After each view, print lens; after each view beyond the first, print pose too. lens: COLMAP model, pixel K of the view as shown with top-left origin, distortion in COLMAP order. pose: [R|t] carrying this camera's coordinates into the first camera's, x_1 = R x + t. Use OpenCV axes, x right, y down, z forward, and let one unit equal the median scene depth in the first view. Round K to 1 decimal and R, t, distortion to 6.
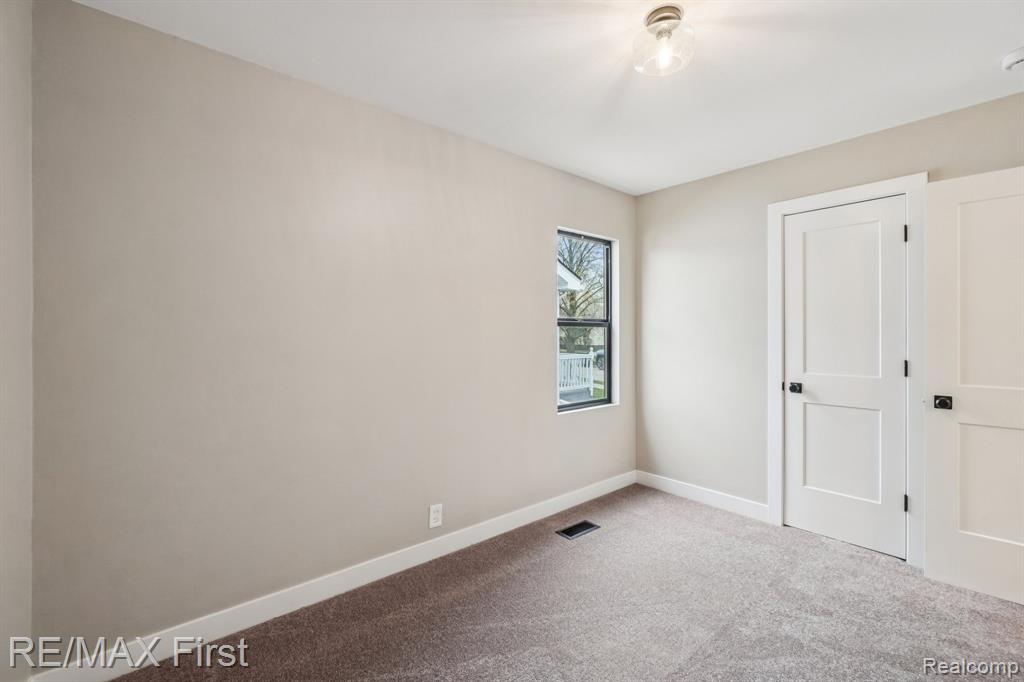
lens RADIAL K [[441.6, 0, 515.8], [0, 441.6, 339.4], [0, 0, 1]] dist [-0.005965, 0.002534]
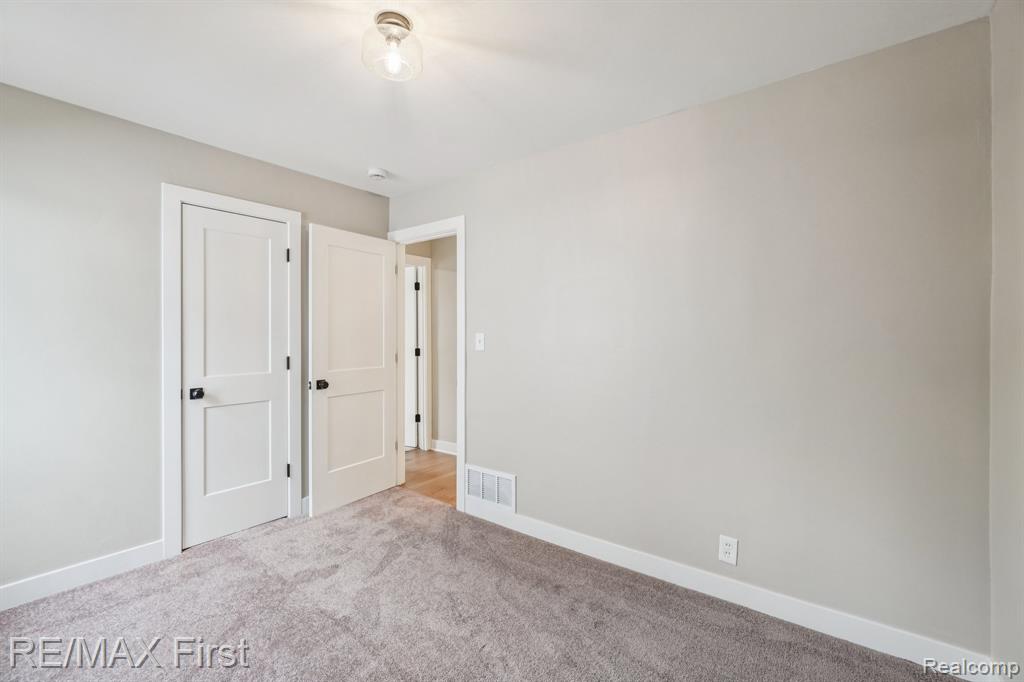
lens RADIAL K [[441.6, 0, 515.9], [0, 441.6, 334.0], [0, 0, 1]] dist [-0.005965, 0.002534]
pose [[-0.202738, -0.002745, 0.979229, -0.444914], [0.007149, 0.999965, 0.004283, -0.016512], [-0.979207, 0.007869, -0.202711, 0.576785]]
